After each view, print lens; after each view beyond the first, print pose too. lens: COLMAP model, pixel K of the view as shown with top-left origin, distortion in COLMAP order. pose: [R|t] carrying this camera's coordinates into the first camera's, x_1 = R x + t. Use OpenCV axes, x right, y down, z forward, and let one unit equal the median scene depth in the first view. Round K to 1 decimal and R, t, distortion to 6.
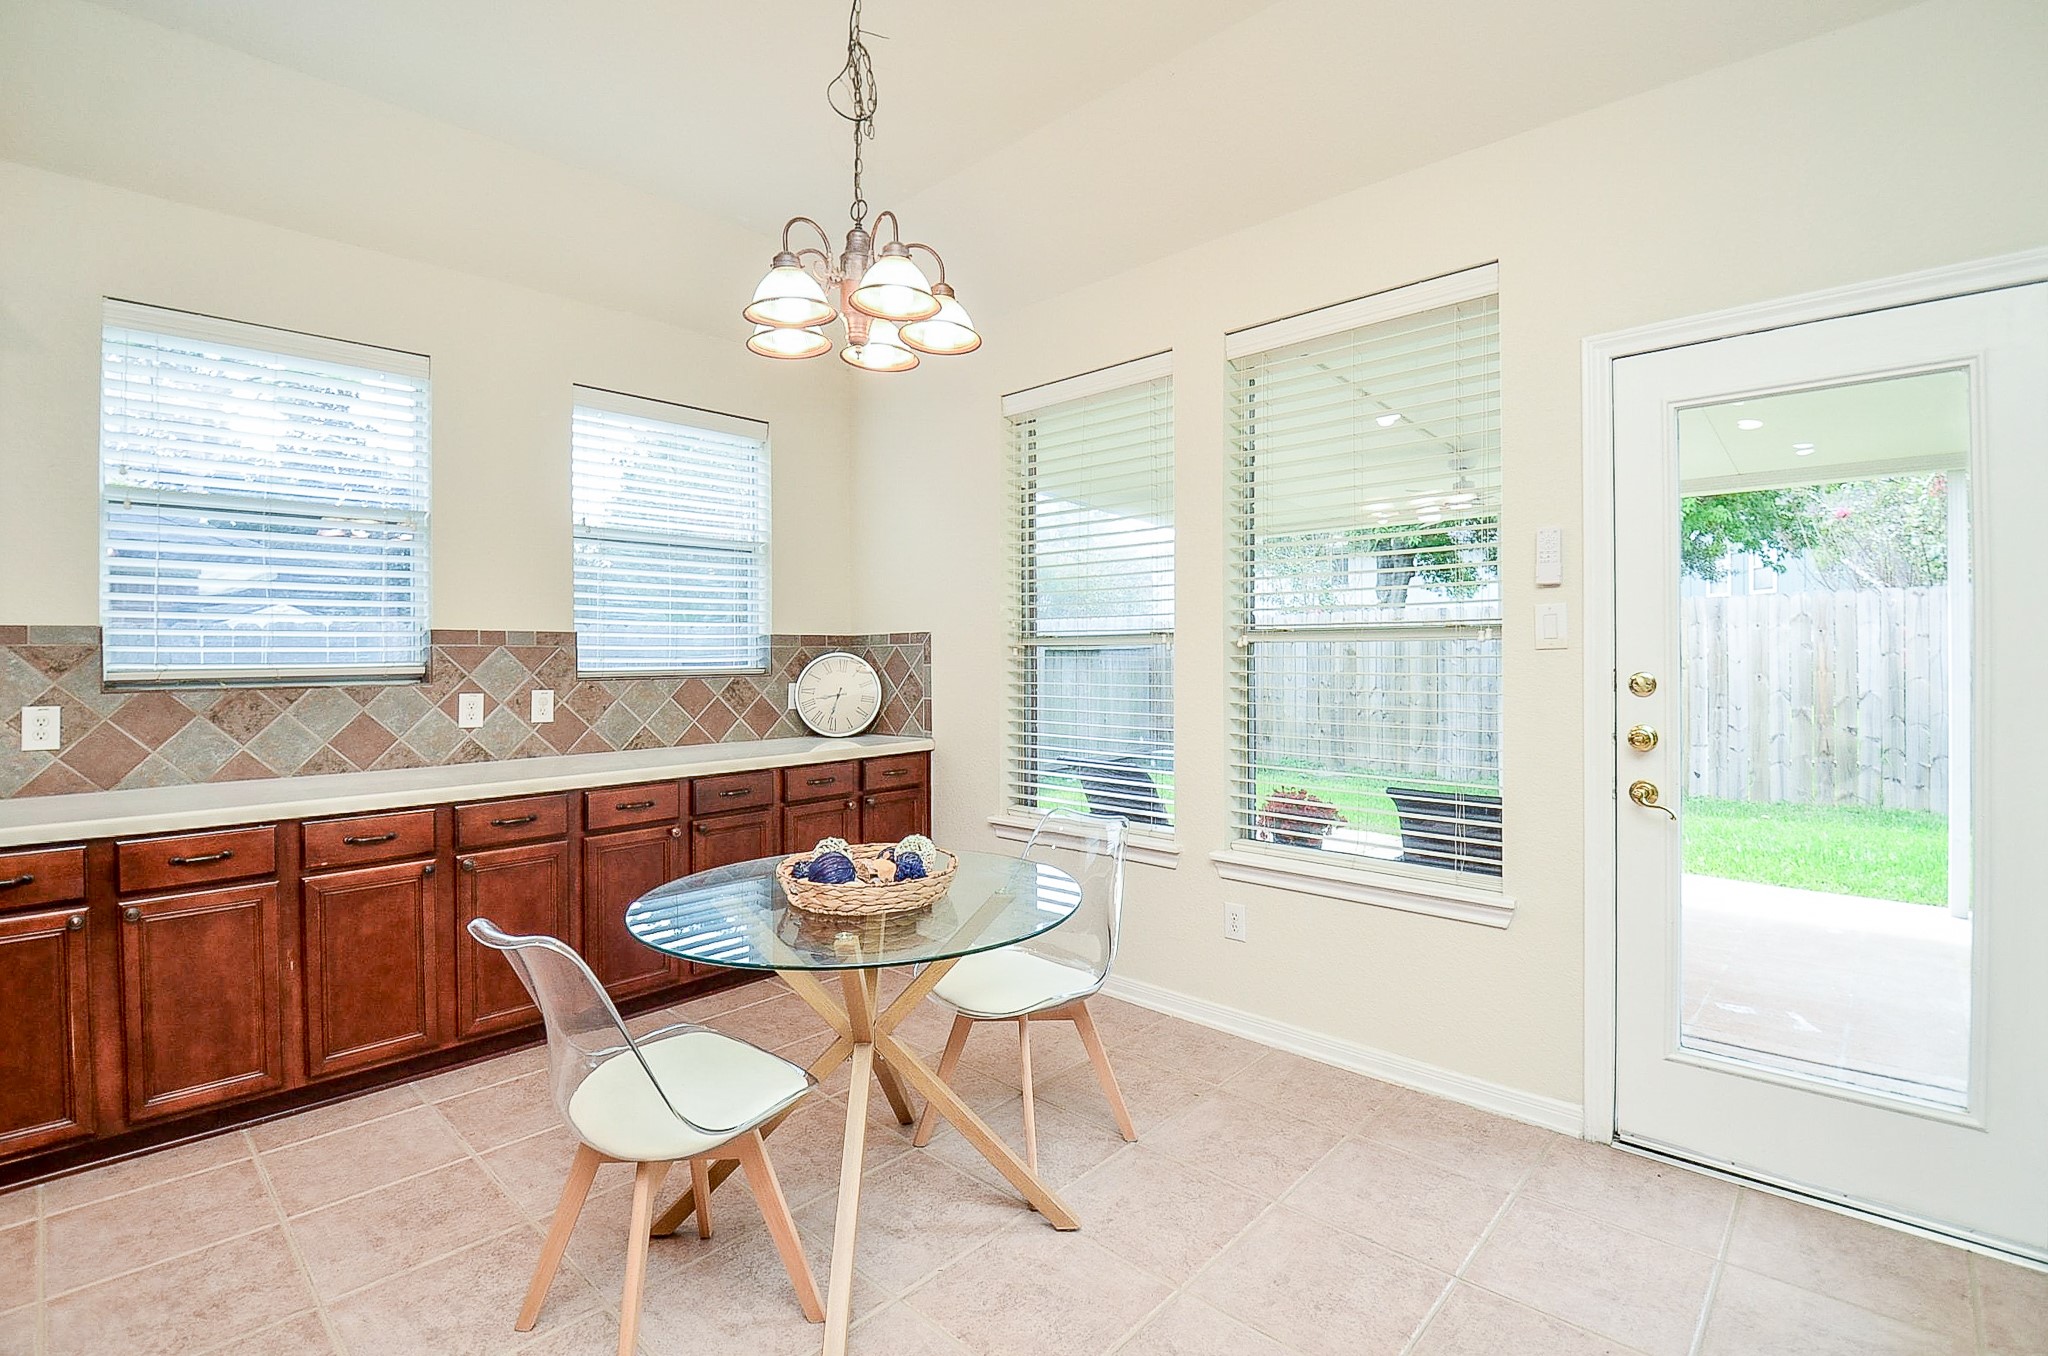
lens RADIAL K [[913.5, 0, 1018.9], [0, 913.5, 653.2], [0, 0, 1]] dist [0.002397, -0.018218]
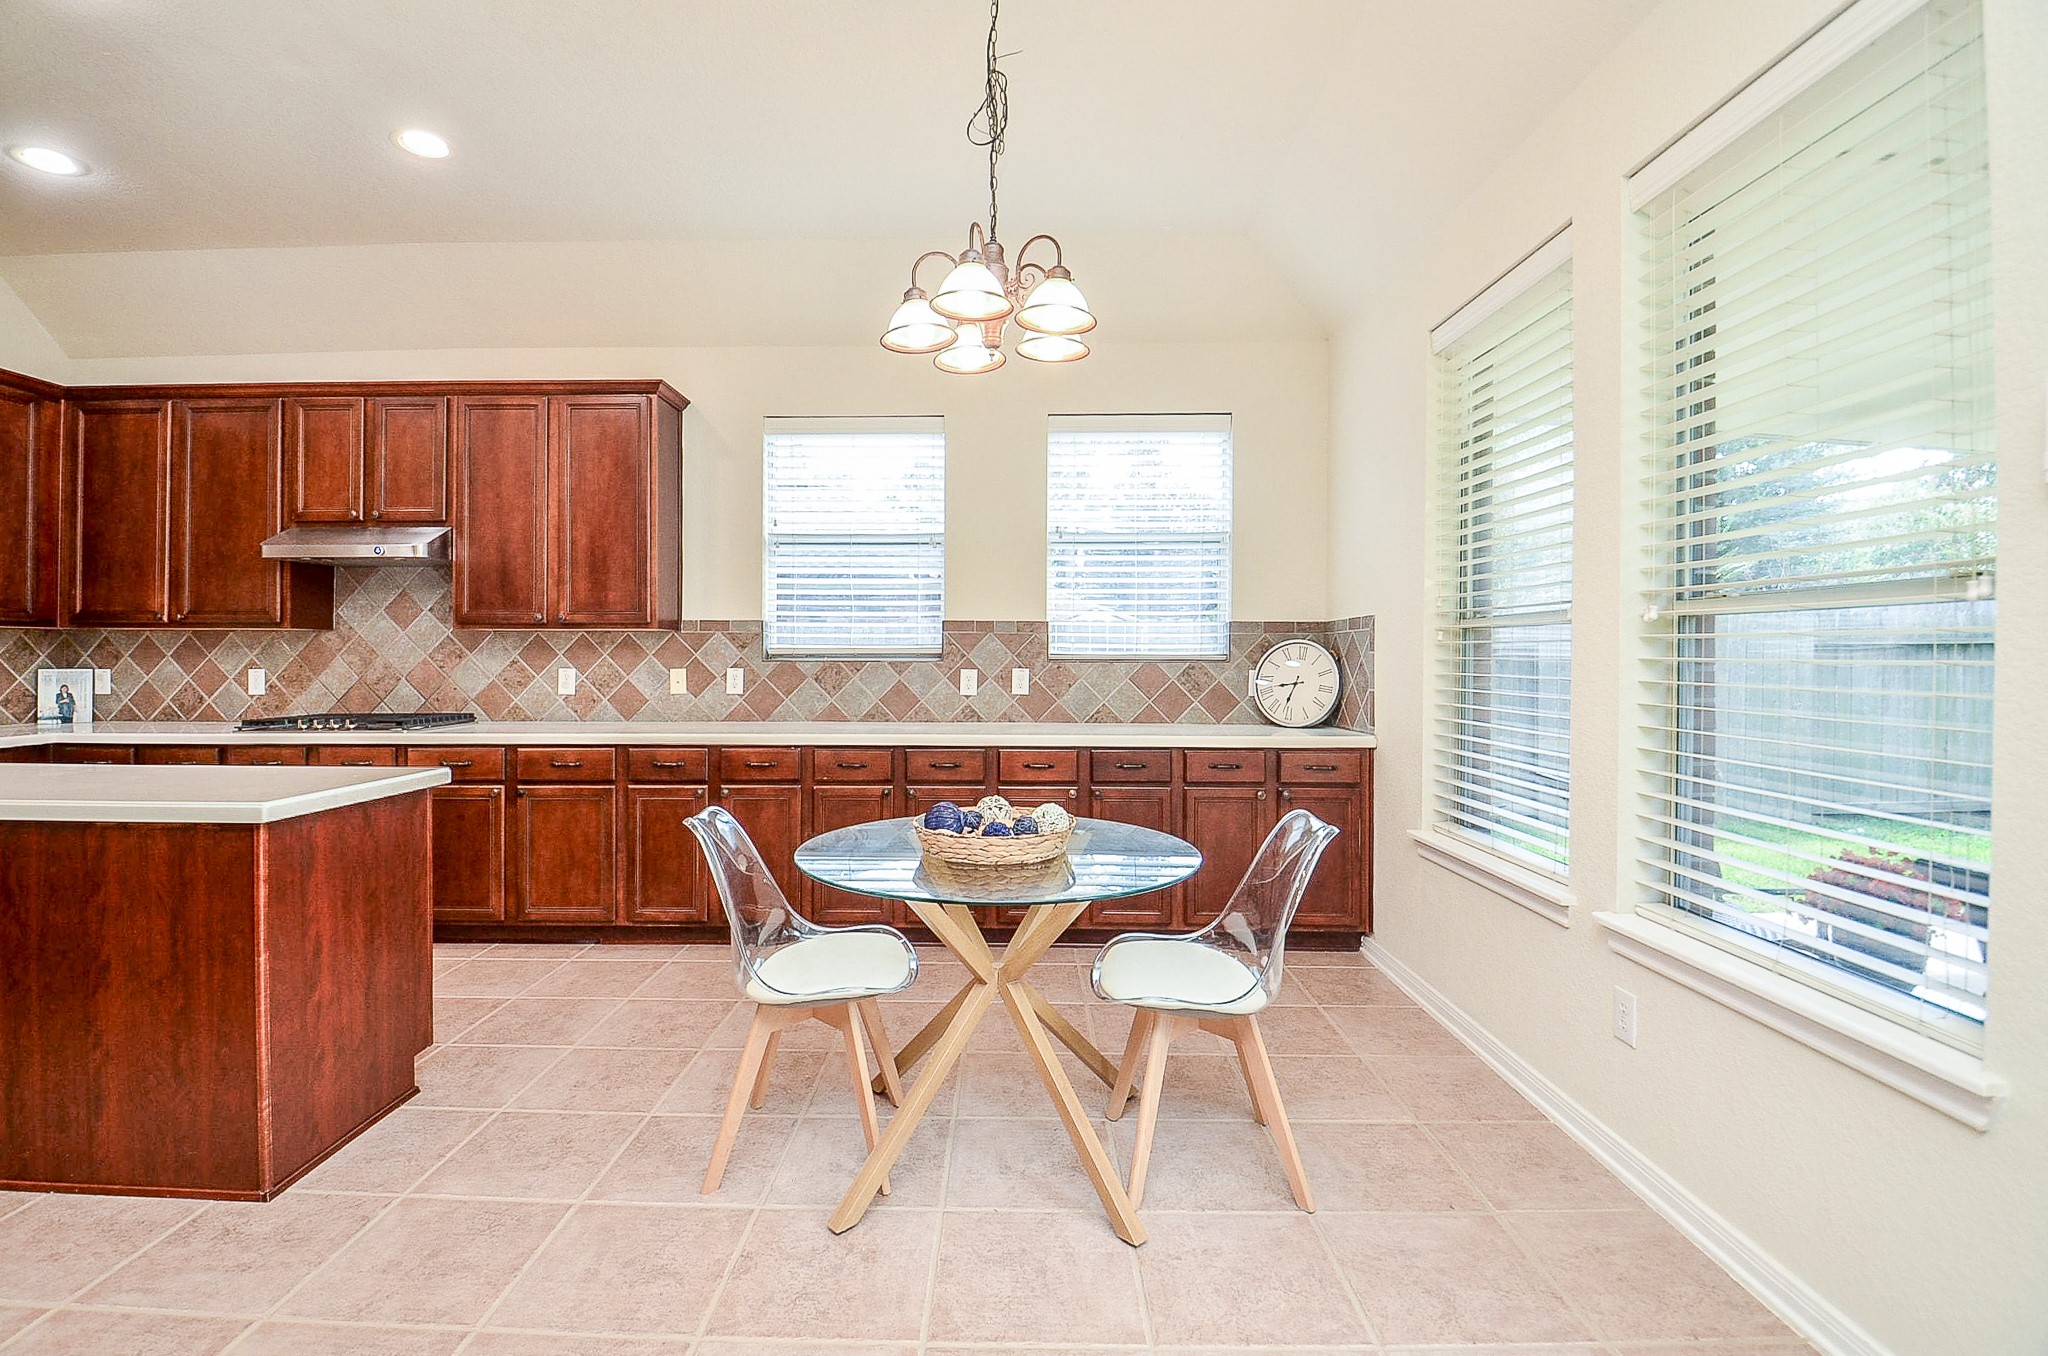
lens RADIAL K [[913.5, 0, 1018.9], [0, 913.5, 653.2], [0, 0, 1]] dist [0.002397, -0.018218]
pose [[0.678348, 0.006675, -0.734711, 0.374557], [-0.006866, 0.999973, 0.002746, 0.016186], [0.734709, 0.003181, 0.678375, 0.160474]]
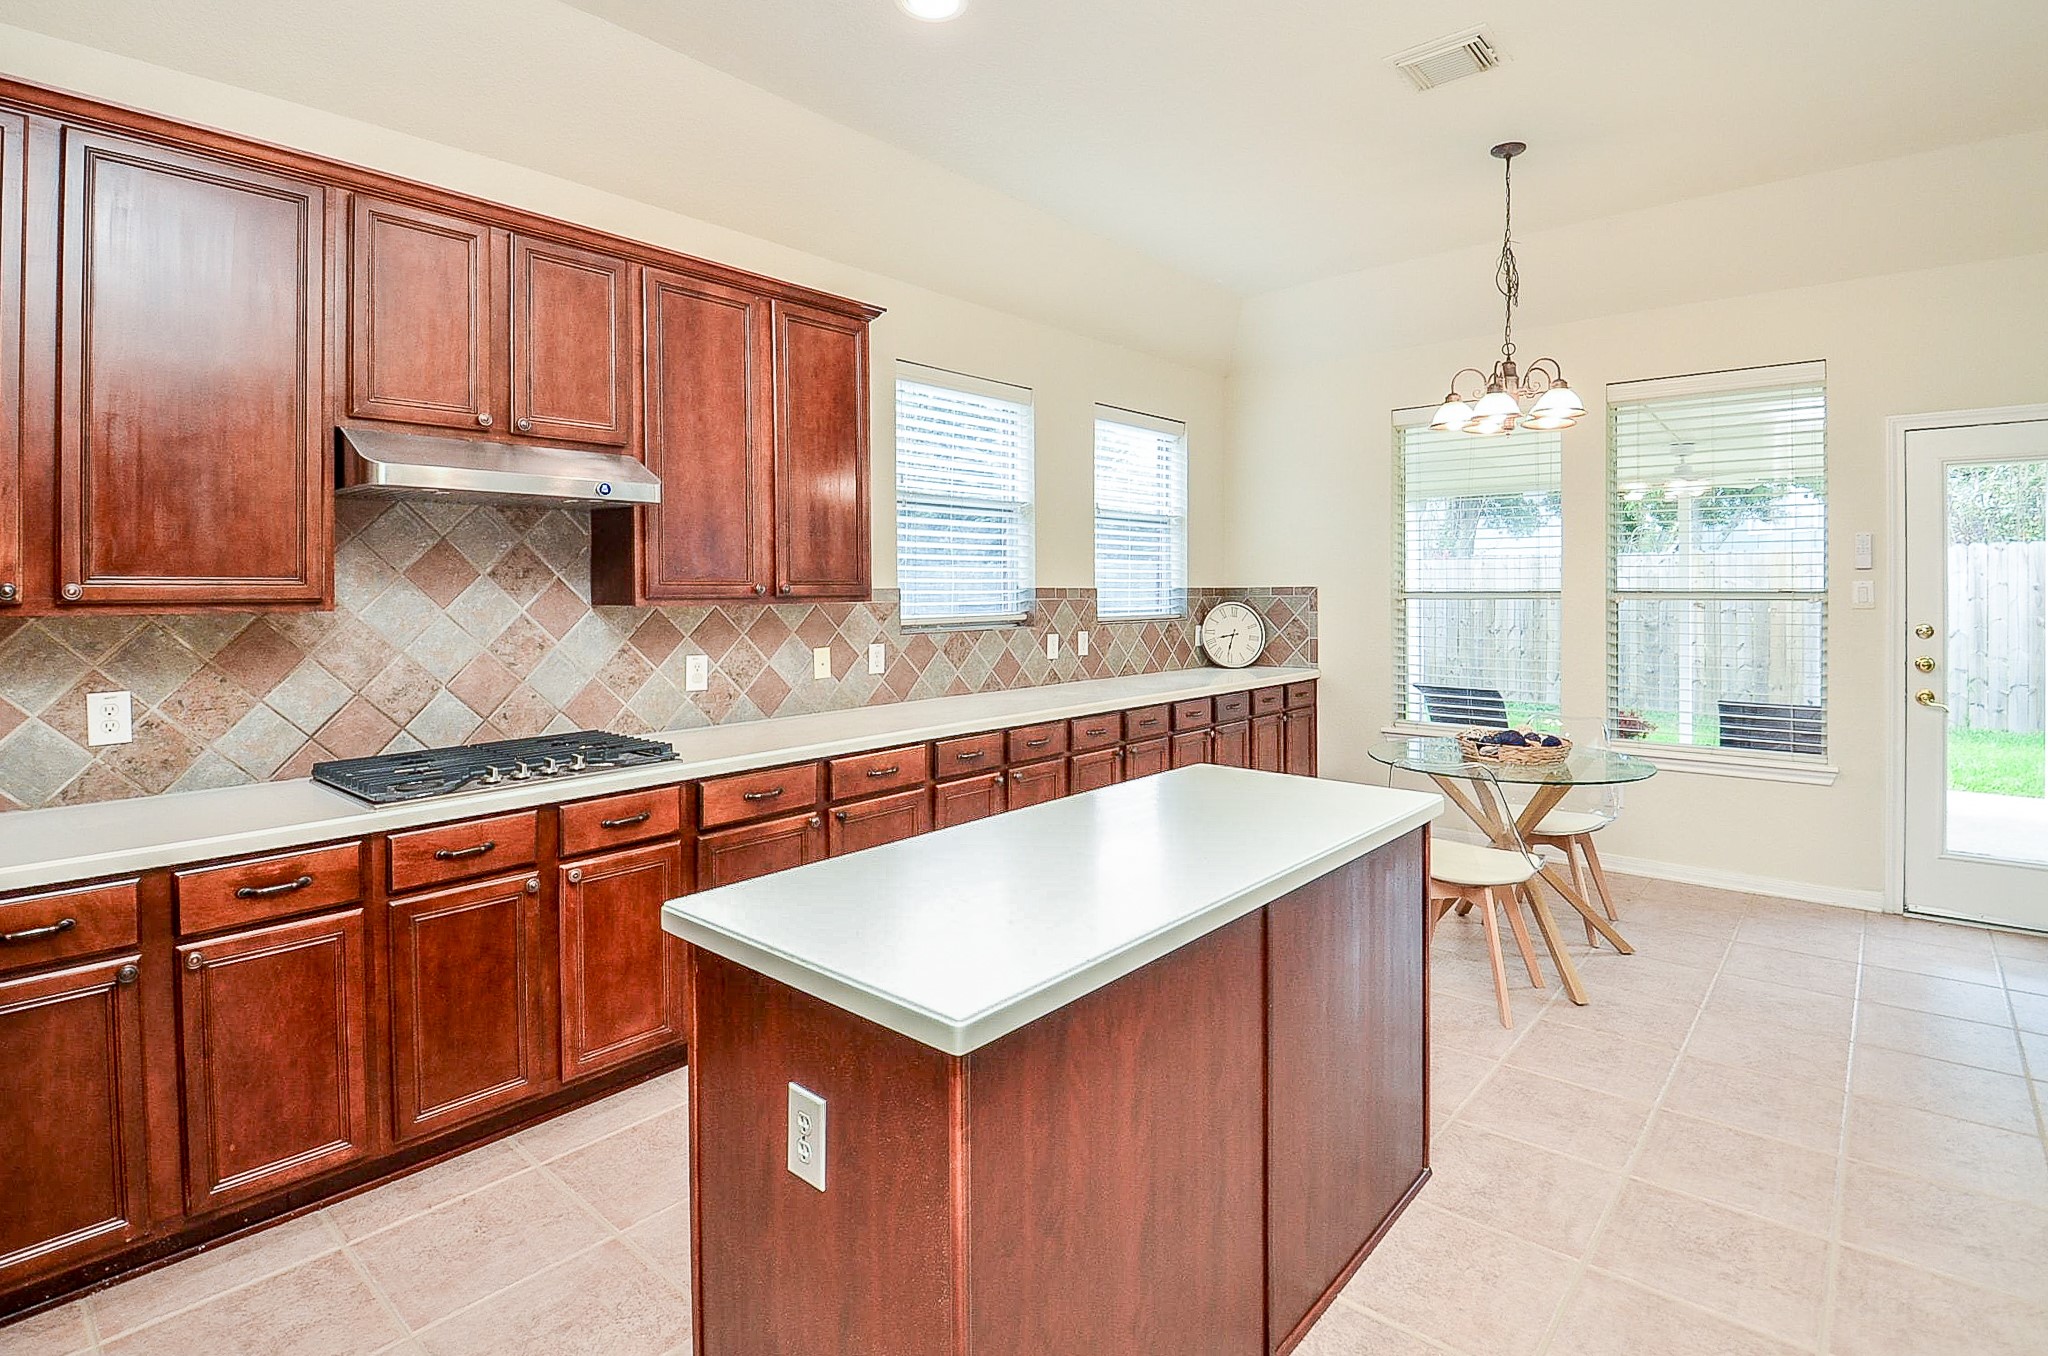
lens RADIAL K [[975.8, 0, 1046.9], [0, 975.8, 583.4], [0, 0, 1]] dist [-0.015030, -0.000483]
pose [[0.998747, 0.005466, 0.049737, -0.636844], [-0.005322, 0.999981, -0.003022, -0.025441], [-0.049752, 0.002754, 0.998758, -0.428663]]
